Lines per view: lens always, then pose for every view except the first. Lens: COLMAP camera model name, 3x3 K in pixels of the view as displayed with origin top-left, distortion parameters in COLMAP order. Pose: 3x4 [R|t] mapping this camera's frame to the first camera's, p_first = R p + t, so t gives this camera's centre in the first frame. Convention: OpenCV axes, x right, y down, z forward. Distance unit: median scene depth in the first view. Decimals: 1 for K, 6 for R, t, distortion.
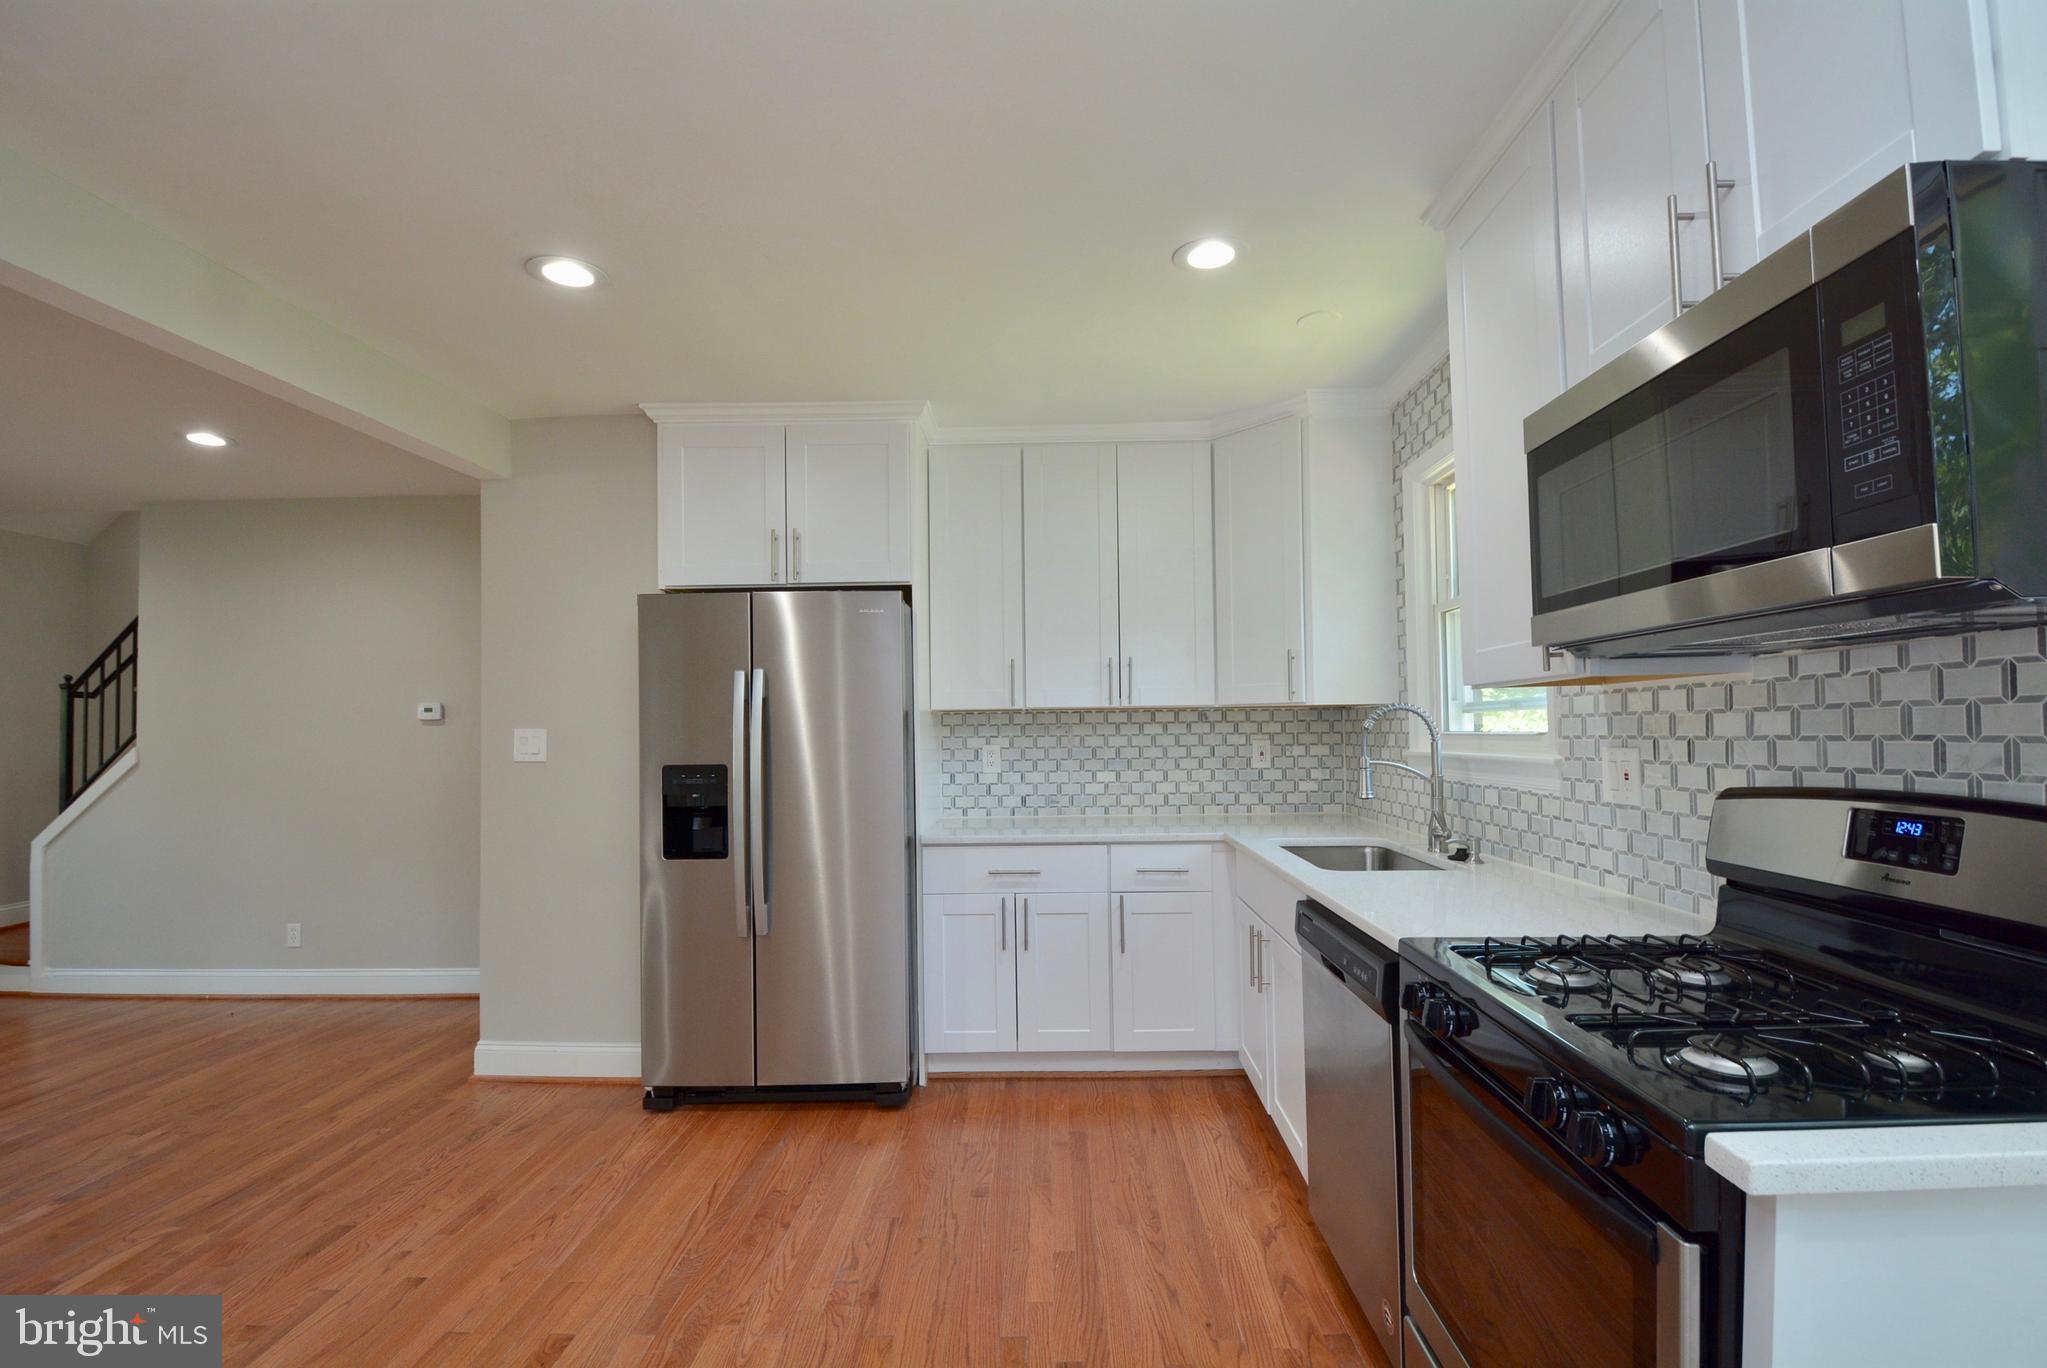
lens RADIAL K [[898.4, 0, 1049.1], [0, 898.4, 713.1], [0, 0, 1]] dist [0.012478, -0.019150]
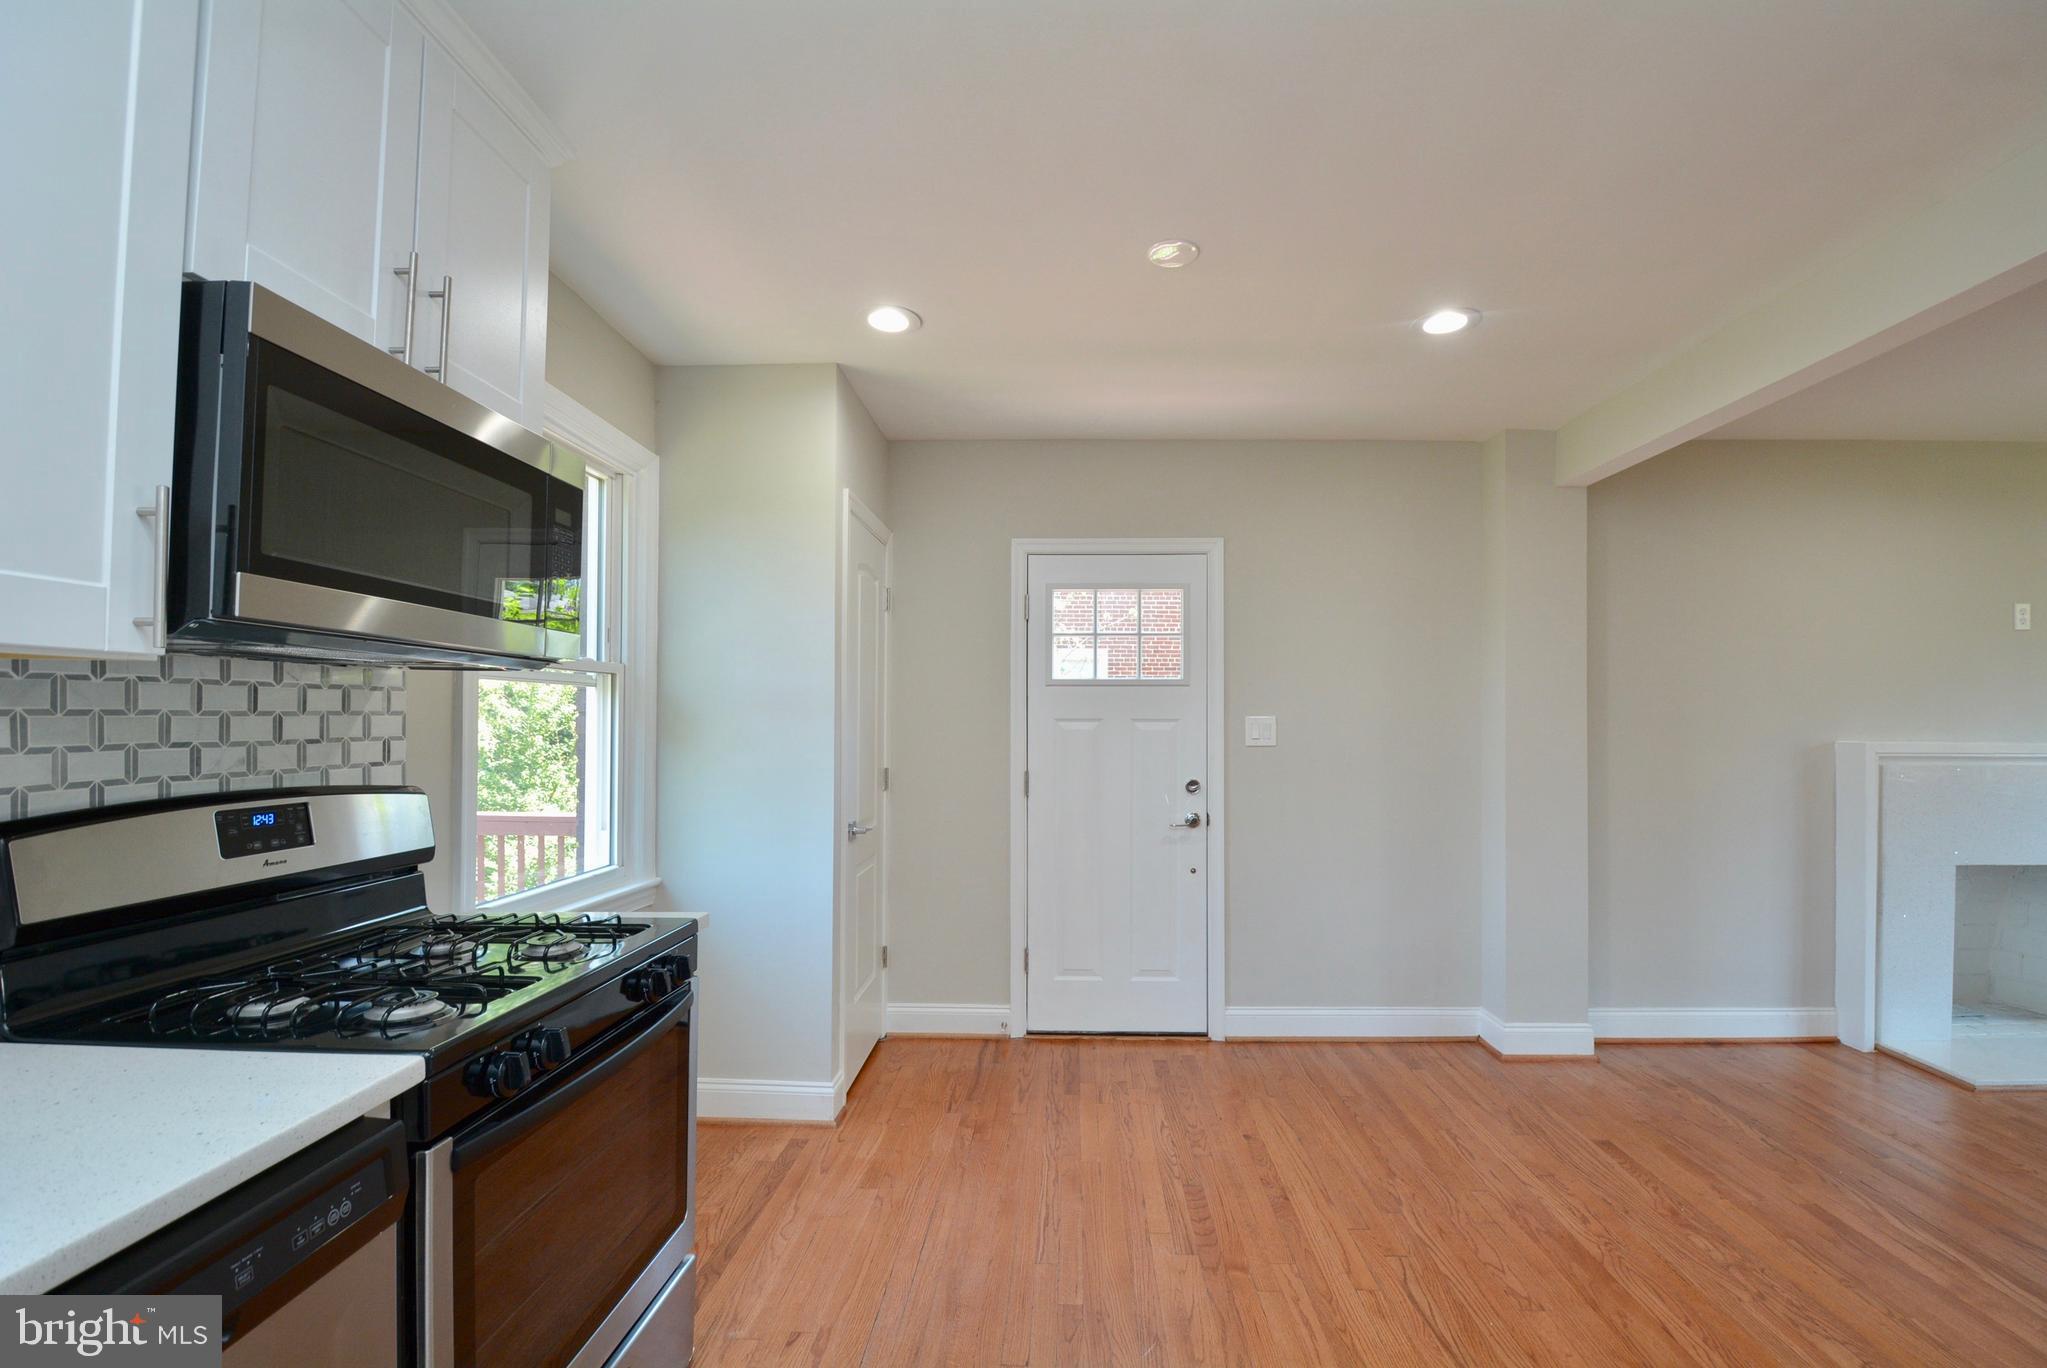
lens RADIAL K [[898.4, 0, 1049.1], [0, 898.4, 713.1], [0, 0, 1]] dist [0.012478, -0.019150]
pose [[-0.999916, 0.008234, 0.009986, -0.037240], [0.007960, 0.999600, -0.027121, 0.010698], [-0.010206, -0.027039, -0.999582, 0.832195]]
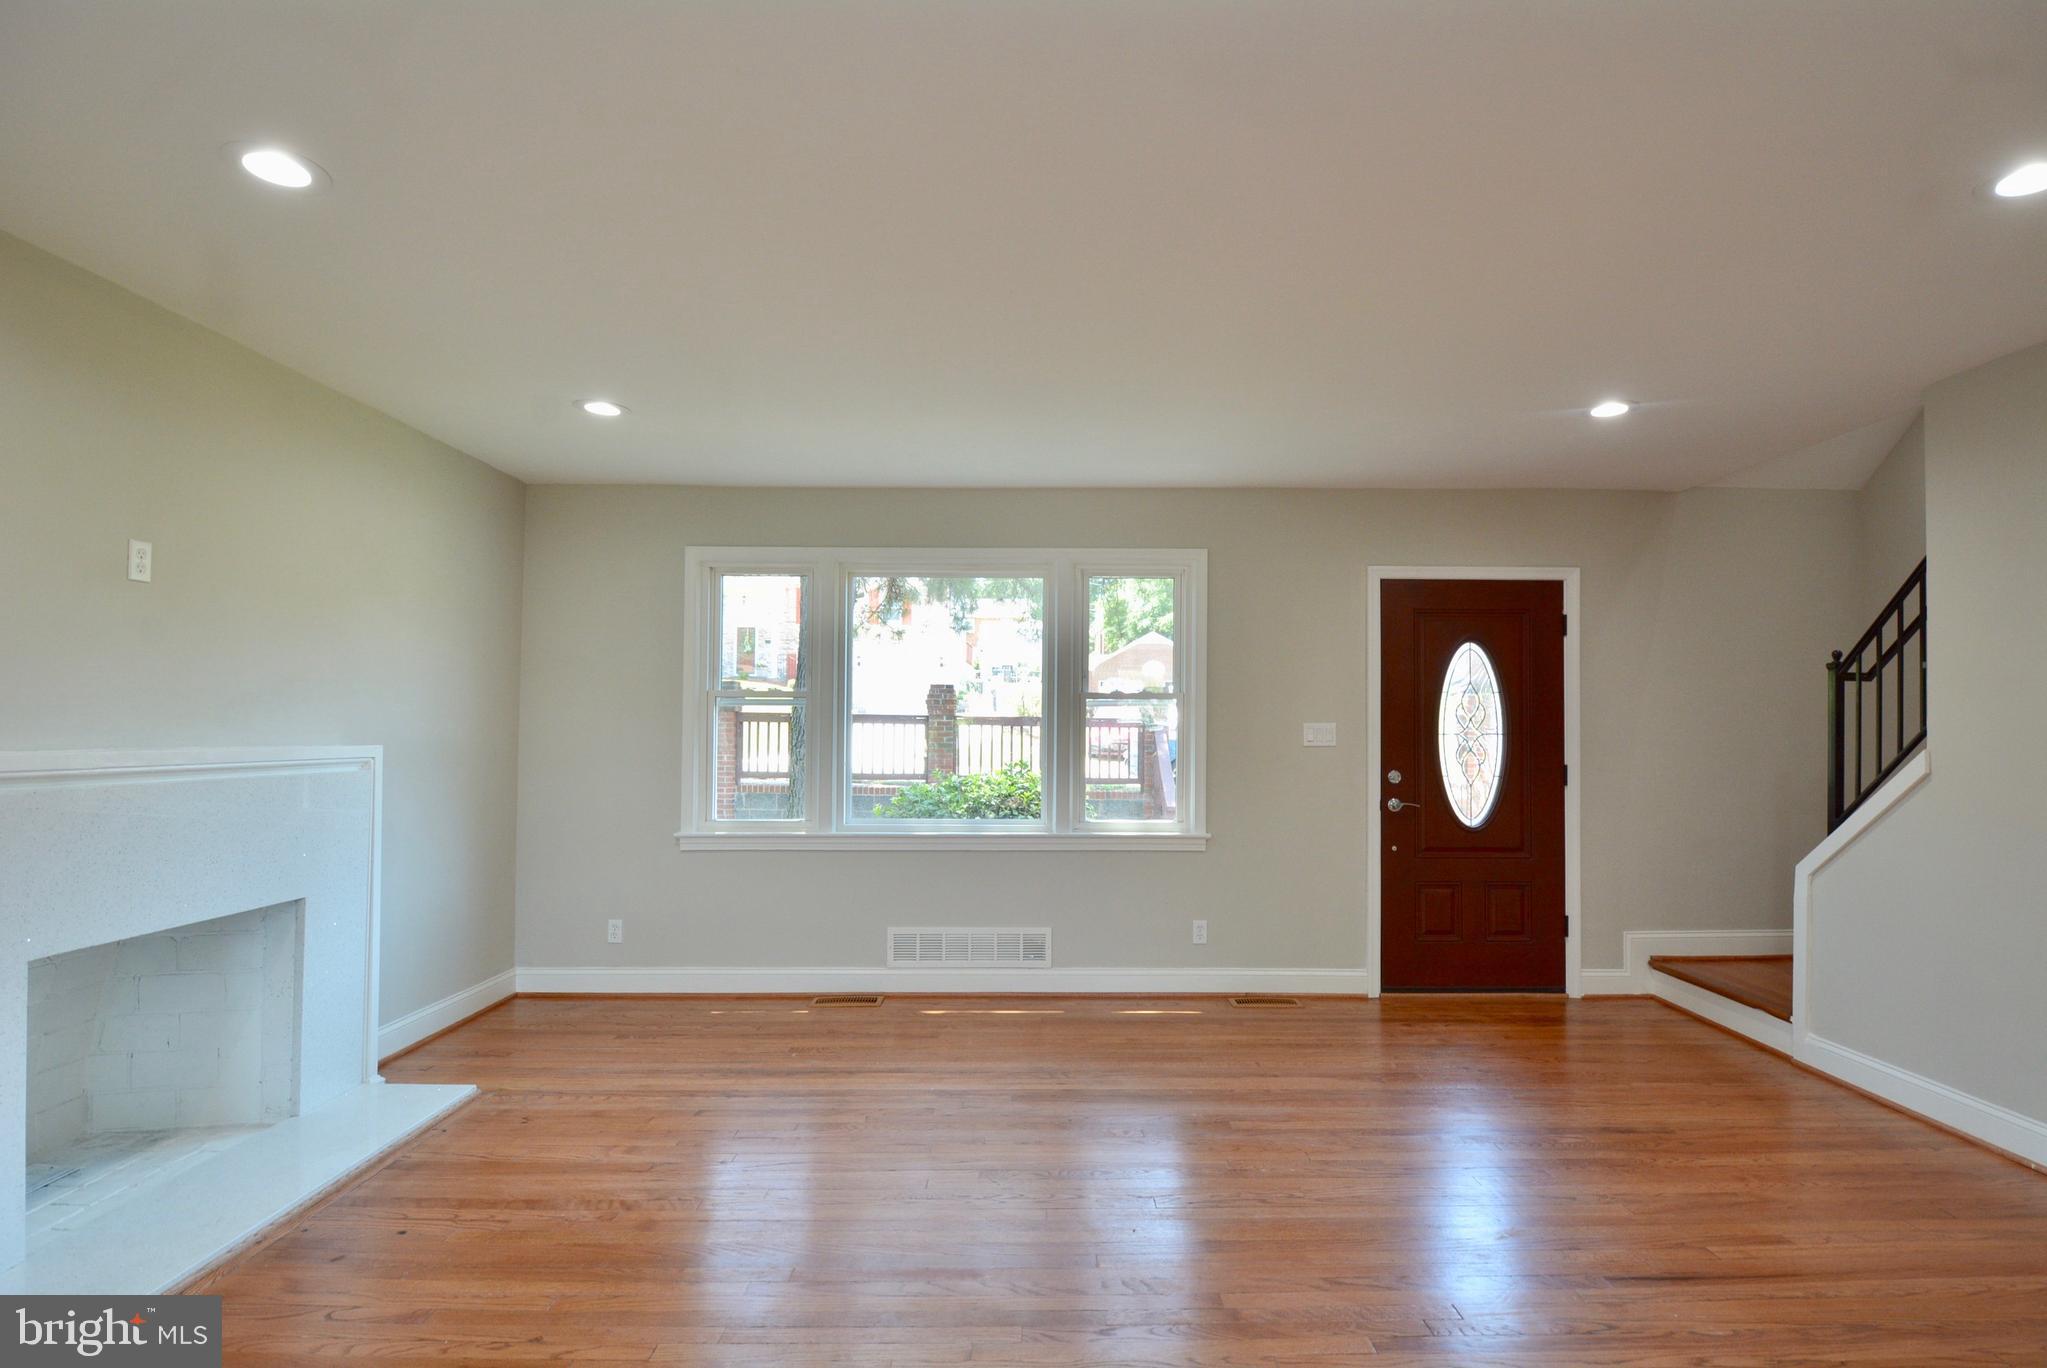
lens RADIAL K [[954.6, 0, 1047.7], [0, 954.6, 711.9], [0, 0, 1]] dist [0.014938, -0.023566]
pose [[0.028055, -0.004861, -0.999595, -0.446812], [0.010729, 0.999932, -0.004561, 0.007558], [0.999549, -0.010596, 0.028106, 0.434370]]
